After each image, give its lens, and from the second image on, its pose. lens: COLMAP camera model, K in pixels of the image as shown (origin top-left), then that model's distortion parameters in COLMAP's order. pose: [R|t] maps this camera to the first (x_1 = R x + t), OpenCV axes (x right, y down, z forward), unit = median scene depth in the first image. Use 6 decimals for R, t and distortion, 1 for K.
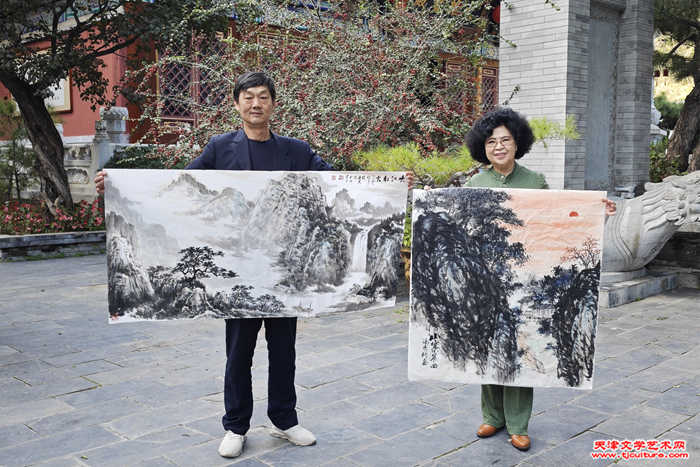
lens RADIAL K [[756.3, 0, 350.0], [0, 756.3, 233.5], [0, 0, 1]] dist [0.187449, -0.519018]
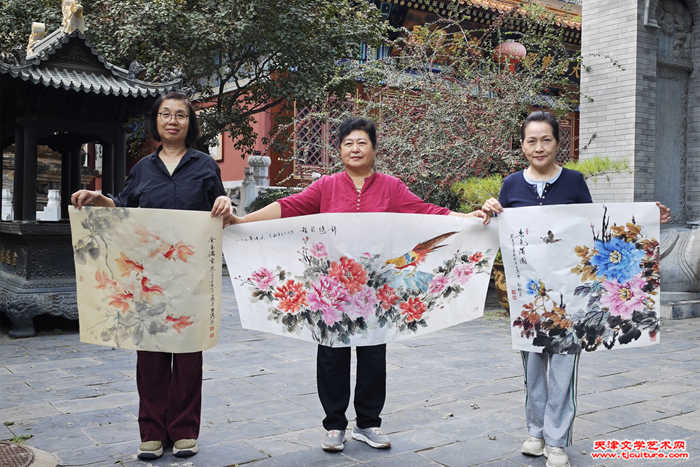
lens RADIAL K [[756.3, 0, 350.0], [0, 756.3, 233.5], [0, 0, 1]] dist [0.187449, -0.519018]
pose [[0.988328, 0.016832, -0.151406, 0.021511], [-0.027681, 0.997174, -0.069838, 0.053353], [0.149802, 0.073214, 0.986001, -0.214324]]
